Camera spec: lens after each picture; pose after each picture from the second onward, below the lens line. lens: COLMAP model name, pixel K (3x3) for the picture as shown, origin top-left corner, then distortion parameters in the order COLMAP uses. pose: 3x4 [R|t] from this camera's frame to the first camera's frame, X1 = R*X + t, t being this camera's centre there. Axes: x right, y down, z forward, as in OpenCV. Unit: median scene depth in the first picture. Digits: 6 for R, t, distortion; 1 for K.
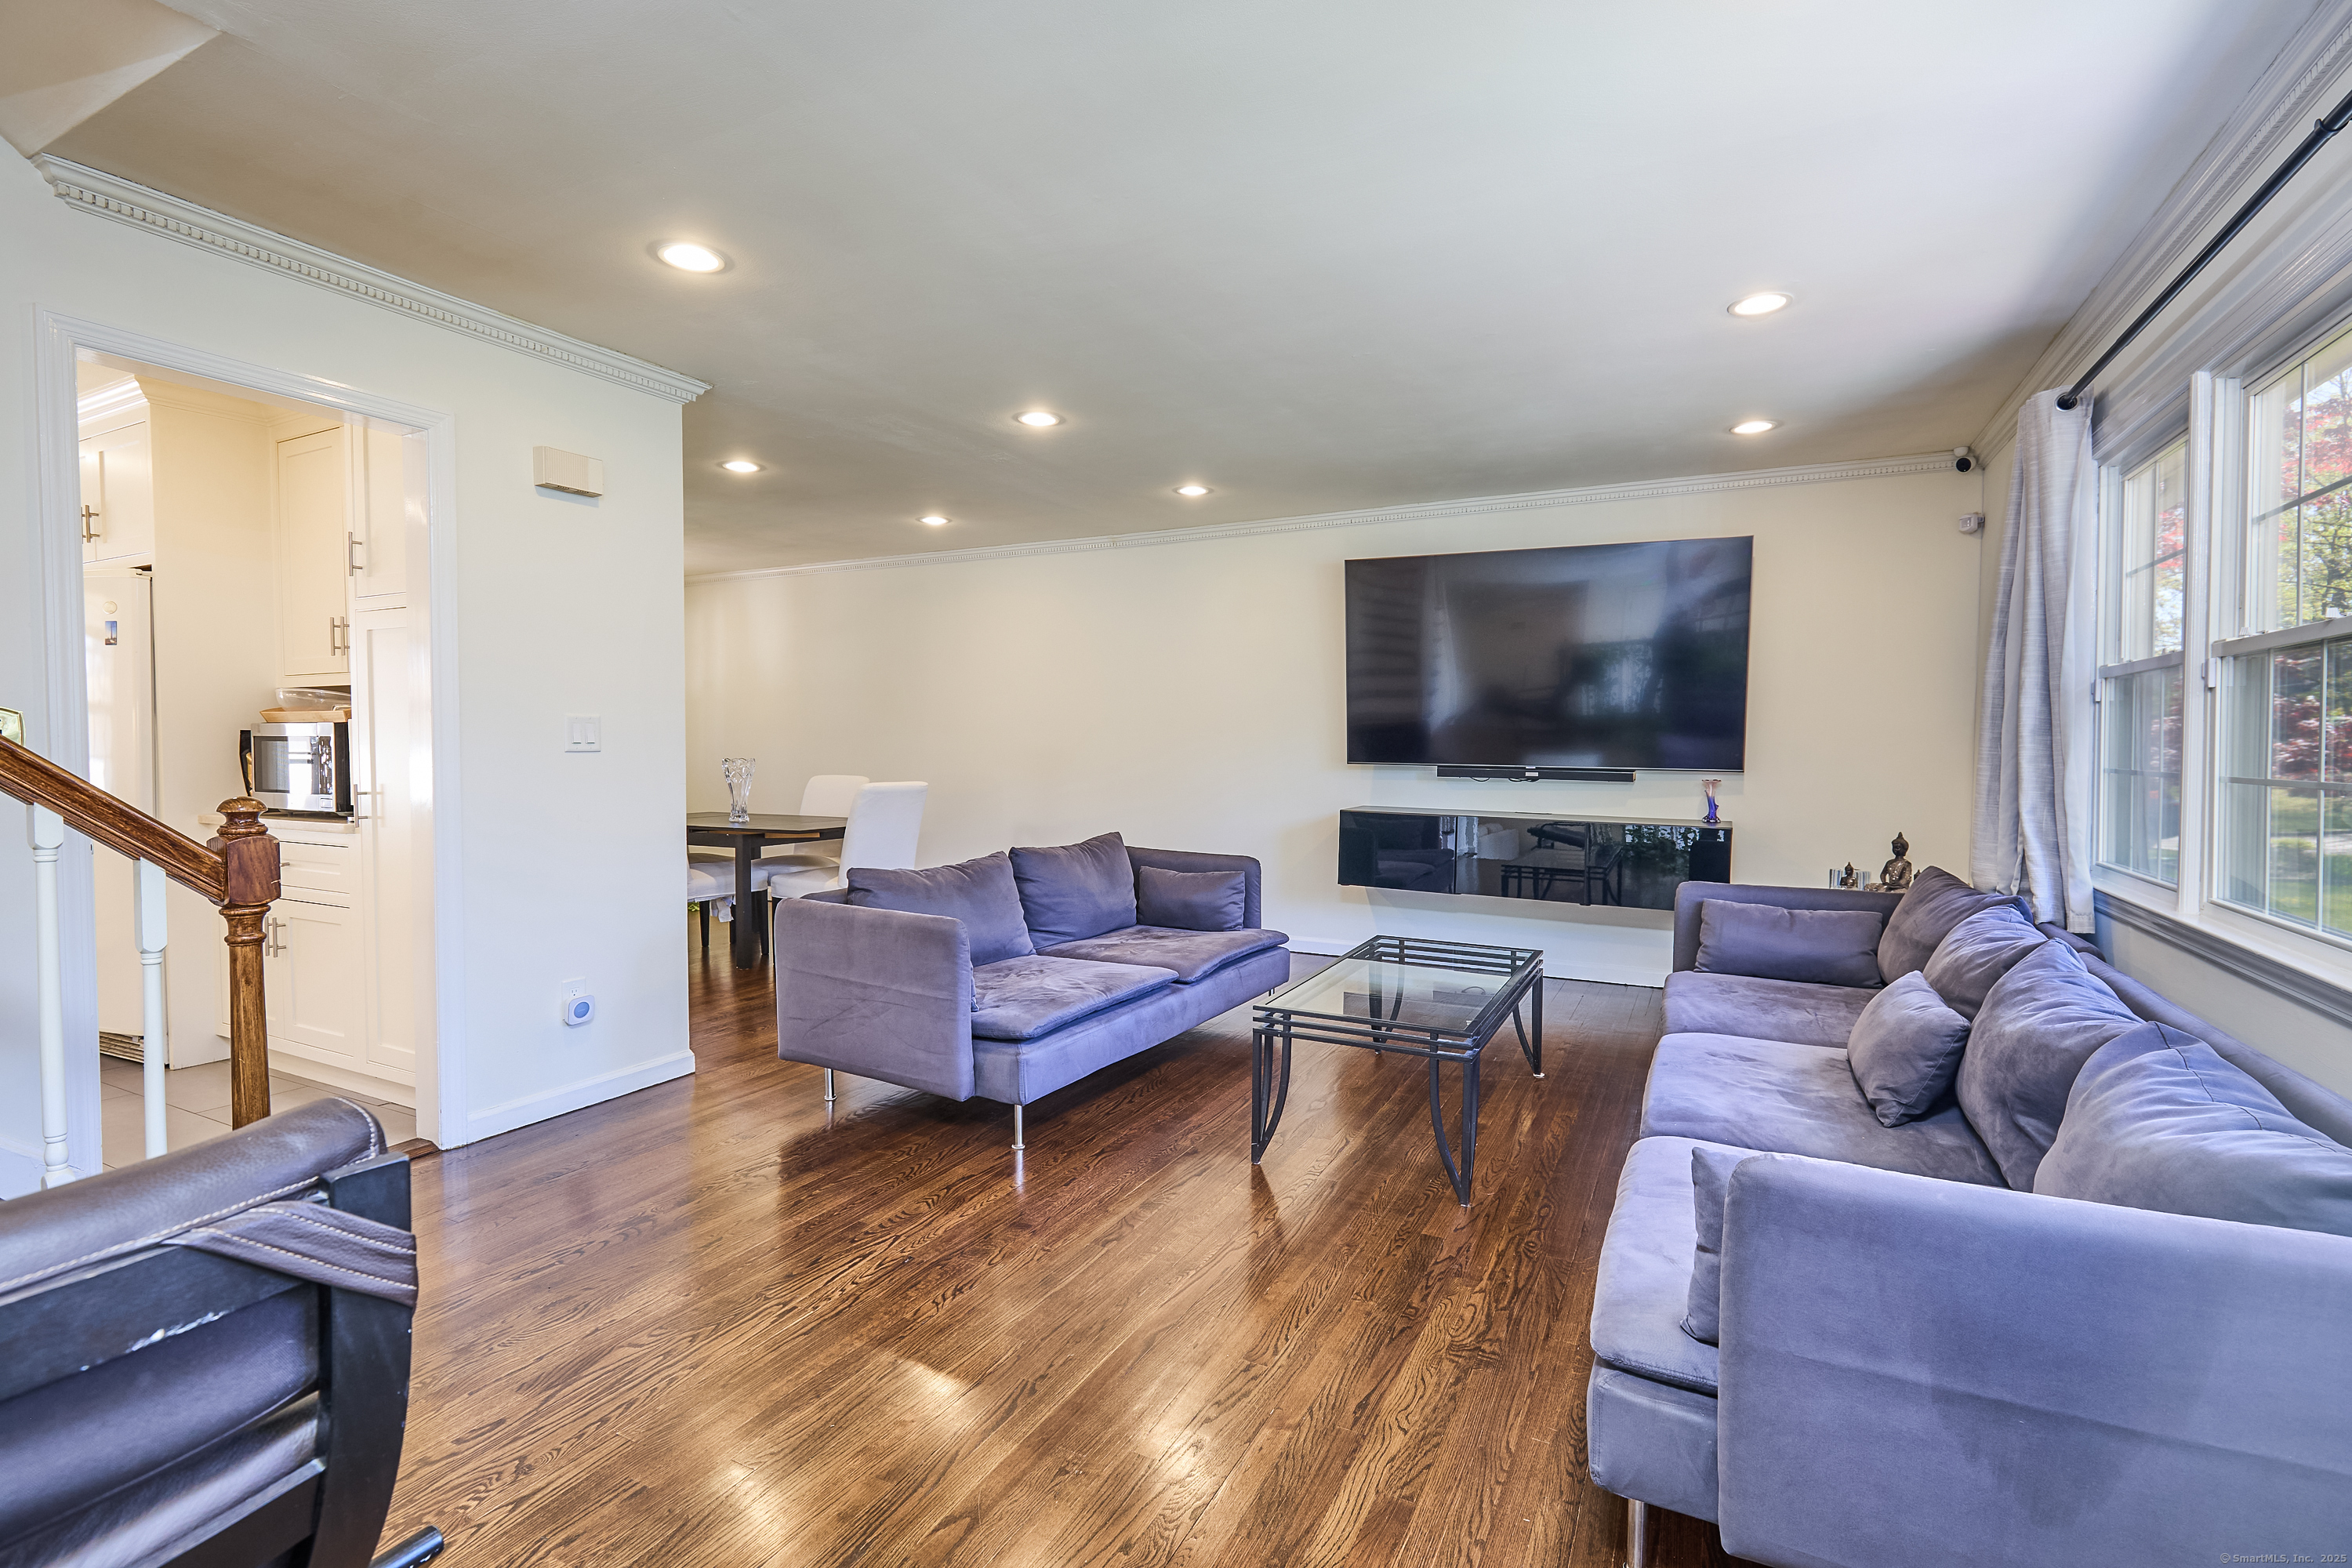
lens RADIAL K [[1070.4, 0, 1176.0], [0, 1070.4, 784.0], [0, 0, 1]] dist [-0.000134, 0.000167]
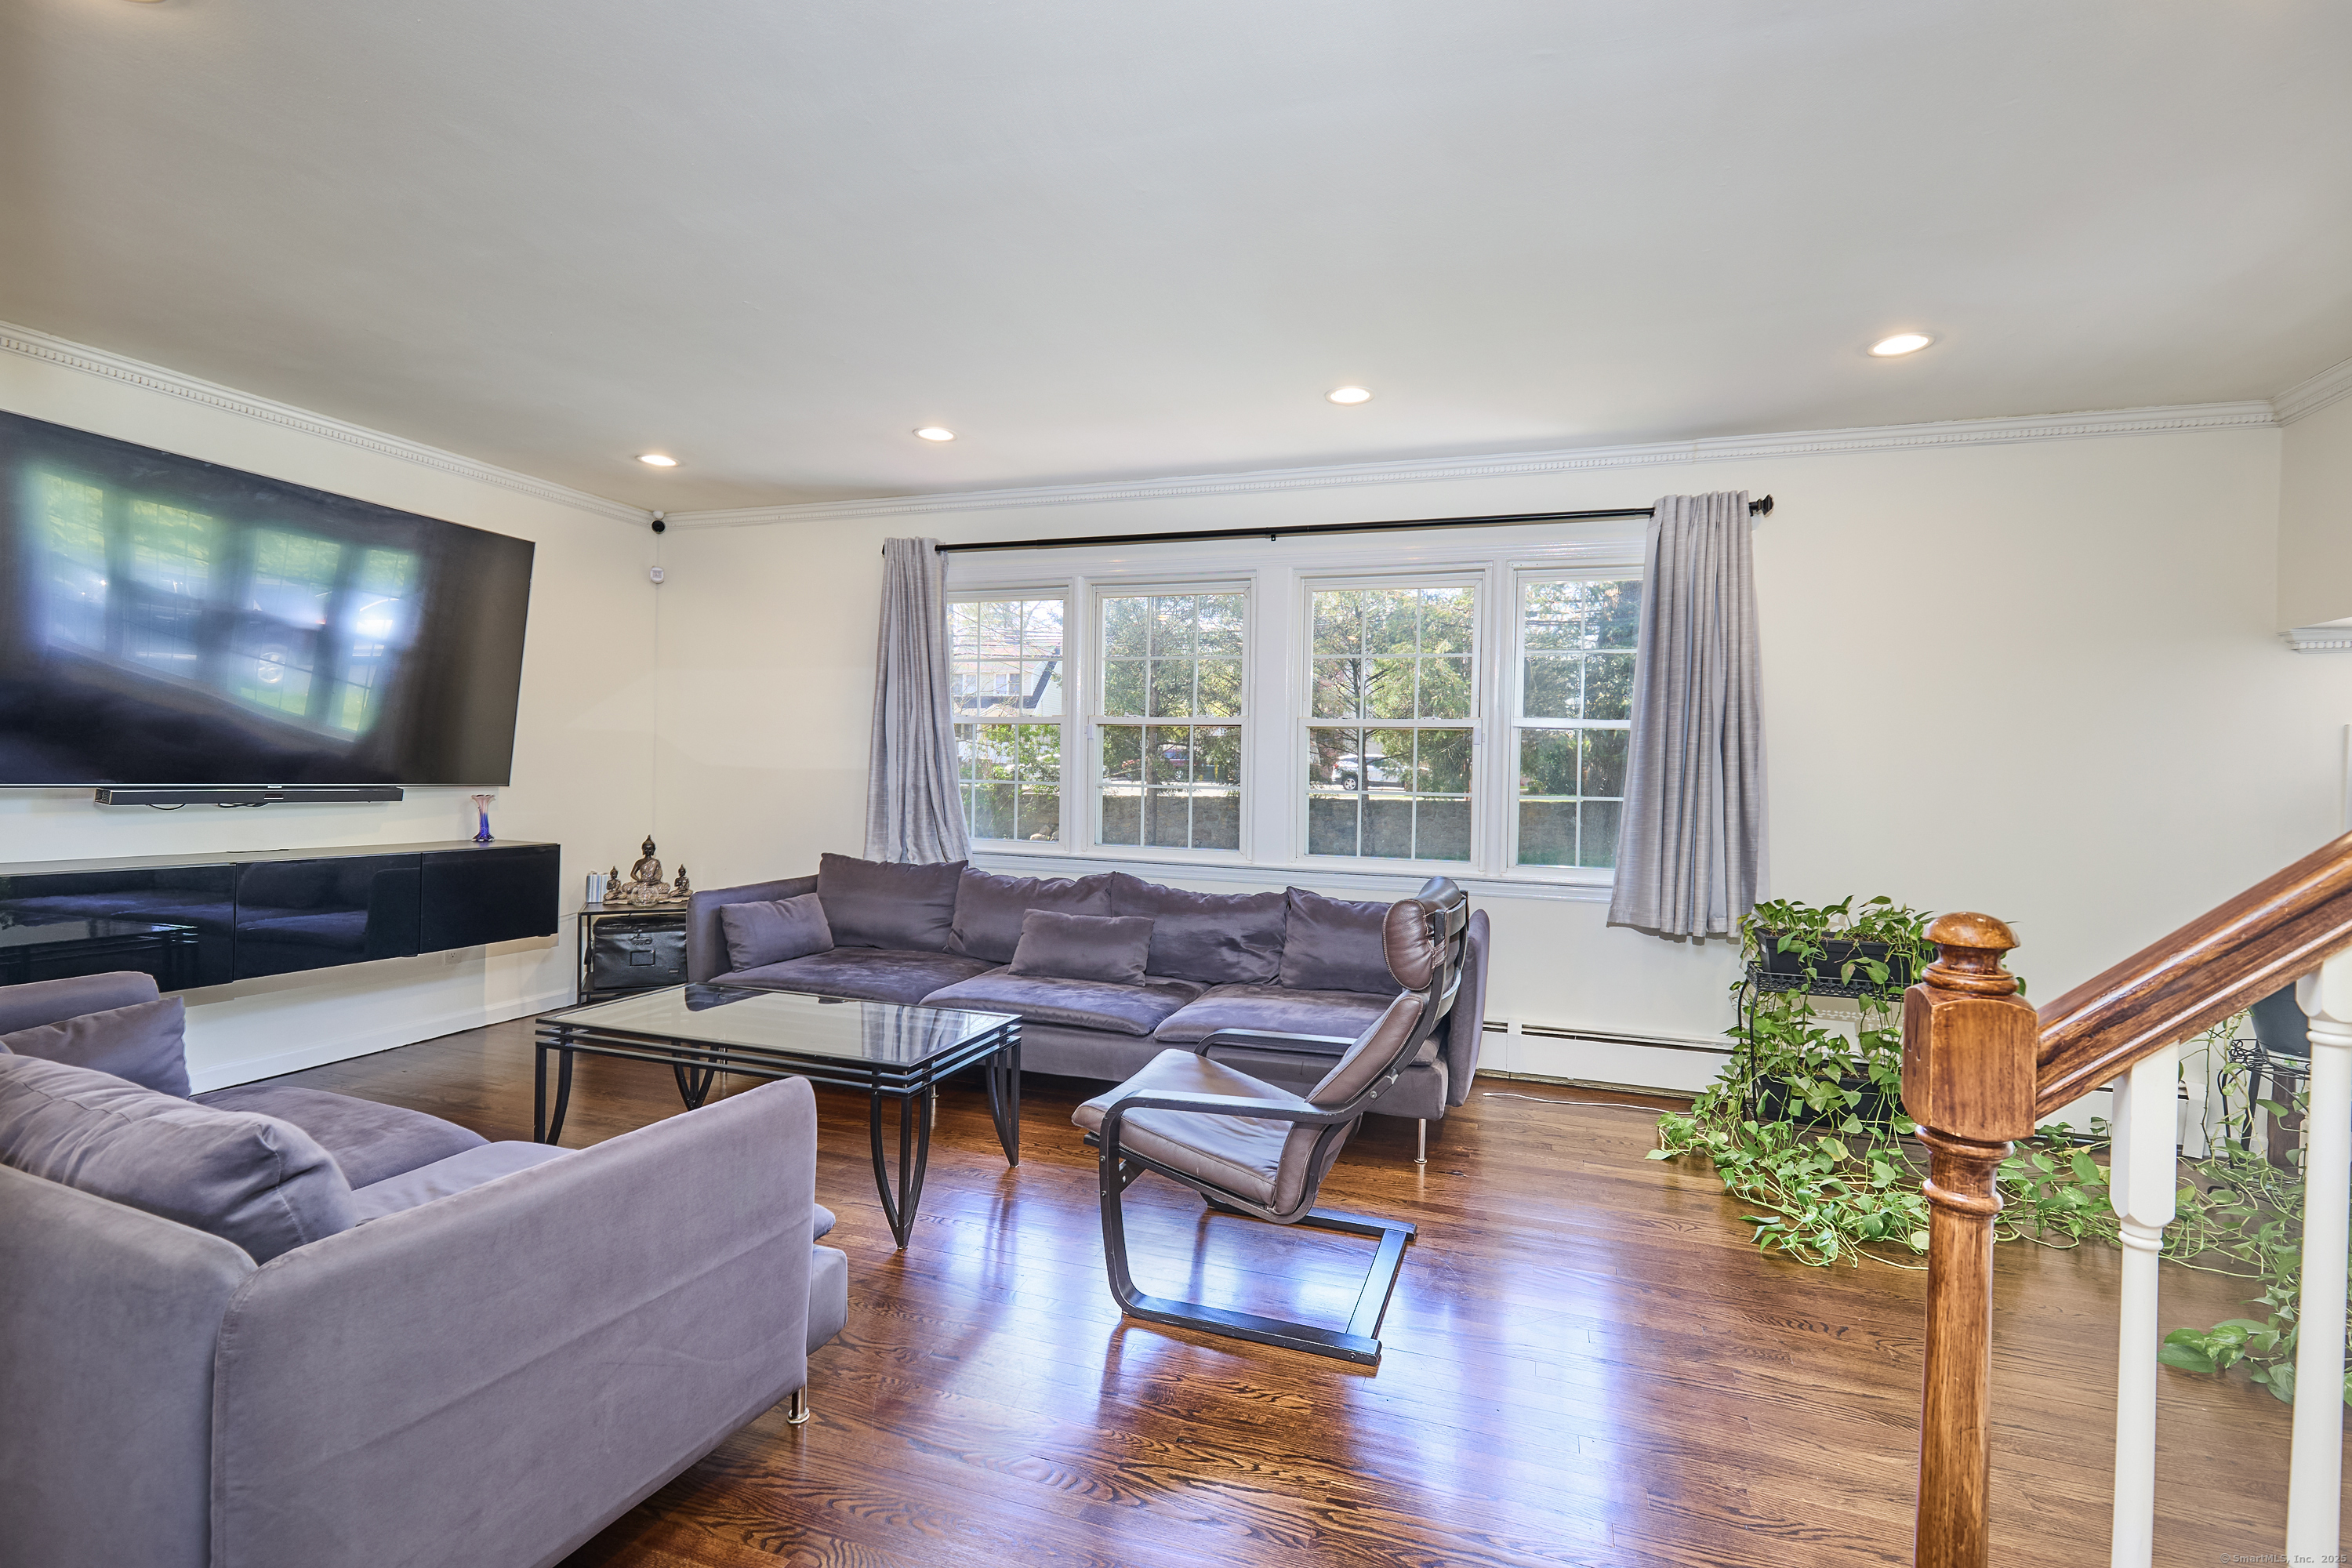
lens RADIAL K [[1070.4, 0, 1176.0], [0, 1070.4, 784.0], [0, 0, 1]] dist [-0.000134, 0.000167]
pose [[-0.113327, -0.025399, 0.993233, -0.530365], [0.012309, 0.999561, 0.026965, -0.033985], [-0.993481, 0.015282, -0.112965, 0.561514]]
